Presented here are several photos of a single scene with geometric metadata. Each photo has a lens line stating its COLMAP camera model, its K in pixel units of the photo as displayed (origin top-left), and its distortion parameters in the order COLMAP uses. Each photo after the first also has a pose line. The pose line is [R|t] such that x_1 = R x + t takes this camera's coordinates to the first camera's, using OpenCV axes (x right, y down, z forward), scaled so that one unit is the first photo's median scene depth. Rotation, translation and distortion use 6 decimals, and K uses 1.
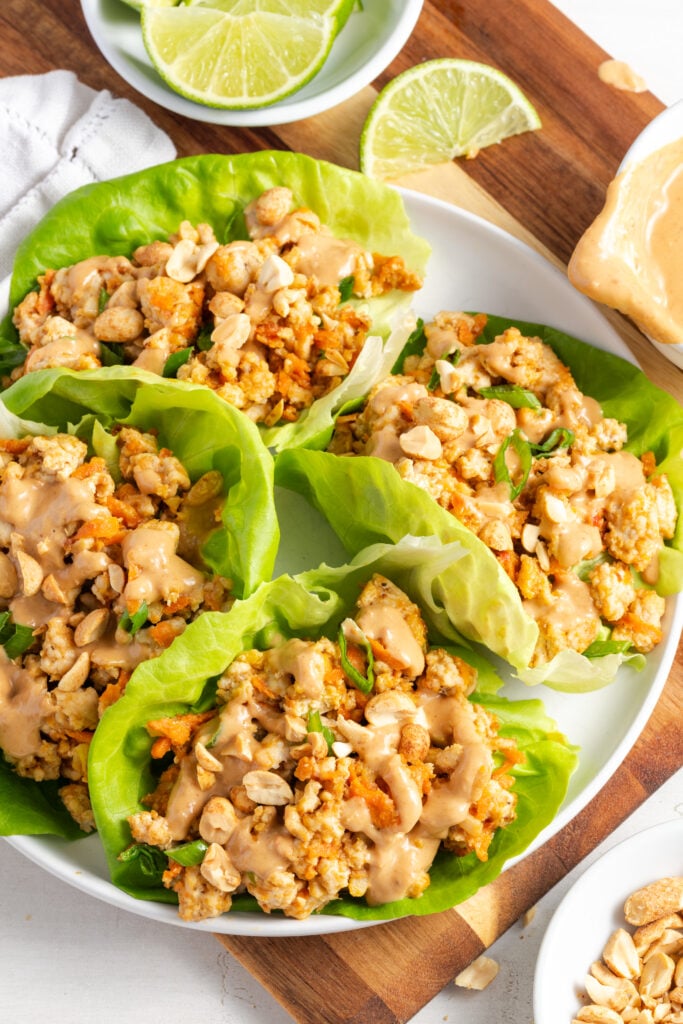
lens RADIAL K [[3650.8, 0, 341.5], [0, 3650.8, 512.0], [0, 0, 1]] dist [-0.070383, 1.956374]
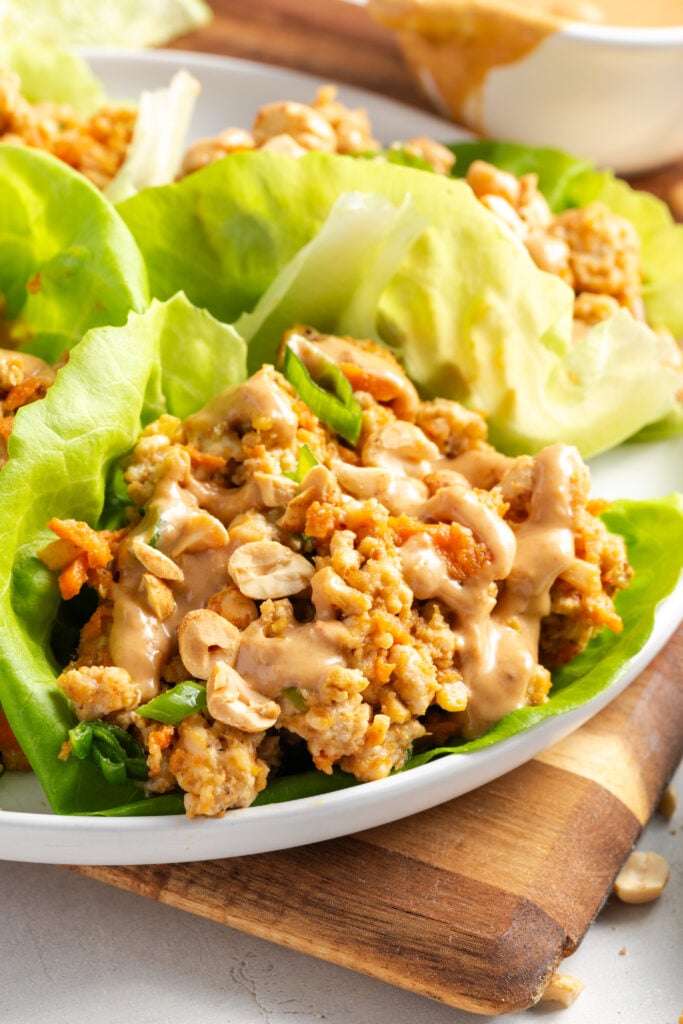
lens RADIAL K [[3650.8, 0, 341.5], [0, 3650.8, 512.0], [0, 0, 1]] dist [-0.070383, 1.956374]
pose [[0.913401, -0.180114, 0.365043, -0.224627], [0.334858, 0.842366, -0.422244, 0.321348], [-0.231448, 0.507916, 0.829731, 0.477612]]
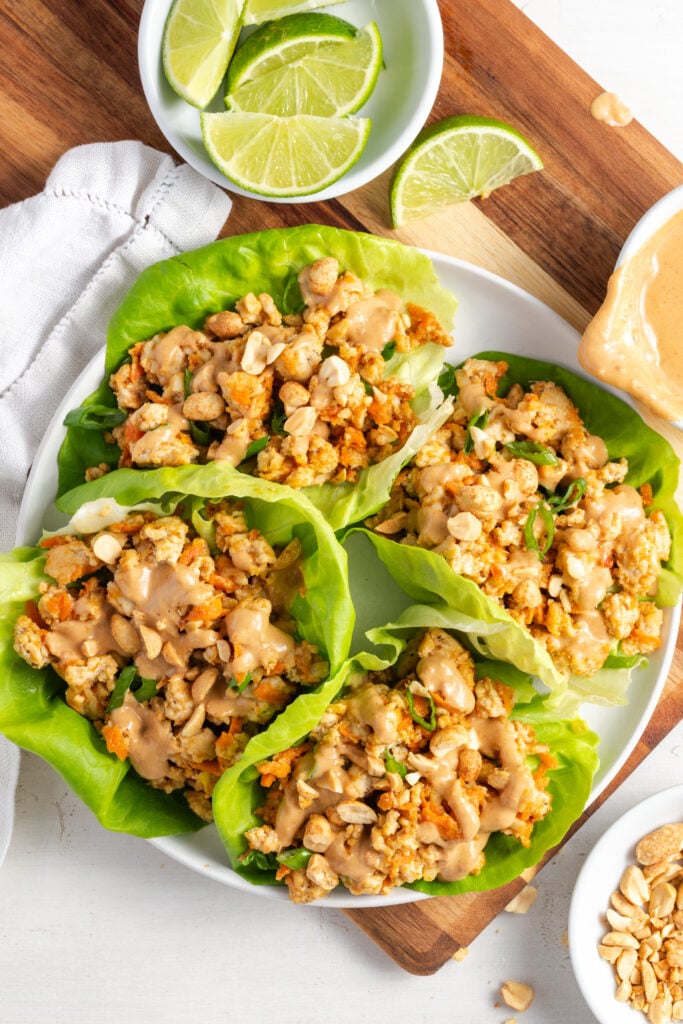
lens RADIAL K [[3650.8, 0, 341.5], [0, 3650.8, 512.0], [0, 0, 1]] dist [-0.070383, 1.956374]
pose [[0.997951, -0.058729, 0.025376, -0.050203], [0.045507, 0.930419, 0.363662, -0.470351], [-0.044968, -0.361762, 0.931185, -0.134423]]
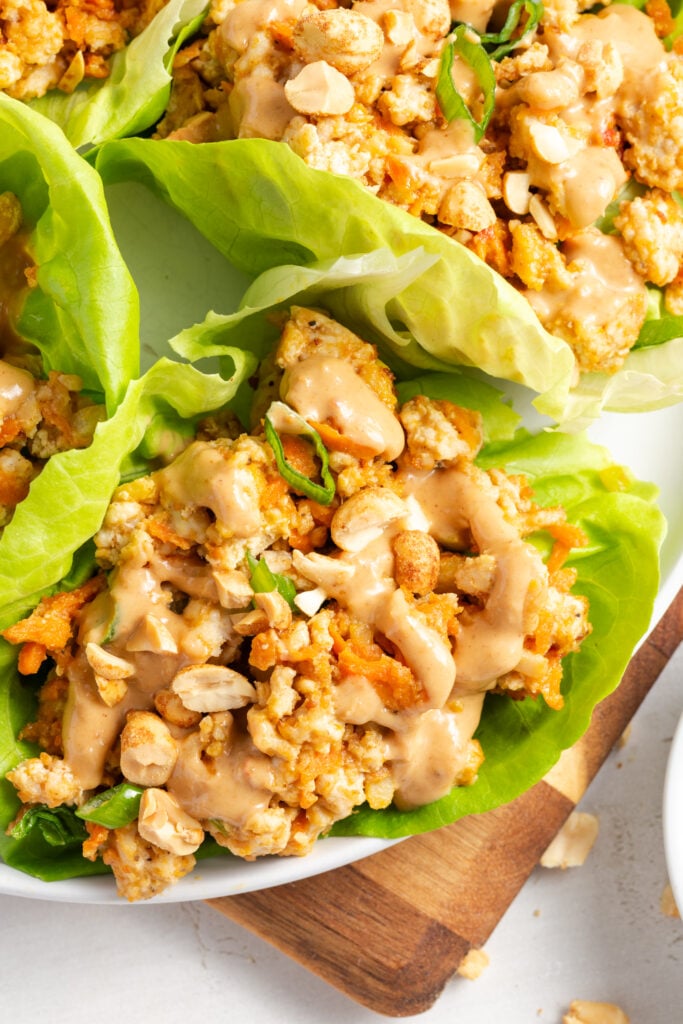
lens RADIAL K [[3784.3, 0, 372.3], [0, 3784.3, 539.1], [0, 0, 1]] dist [-0.013241, 0.980959]
pose [[0.971909, -0.230486, 0.047630, -0.018107], [0.211583, 0.944291, 0.252086, -0.108035], [-0.103079, -0.234927, 0.966532, 0.354817]]
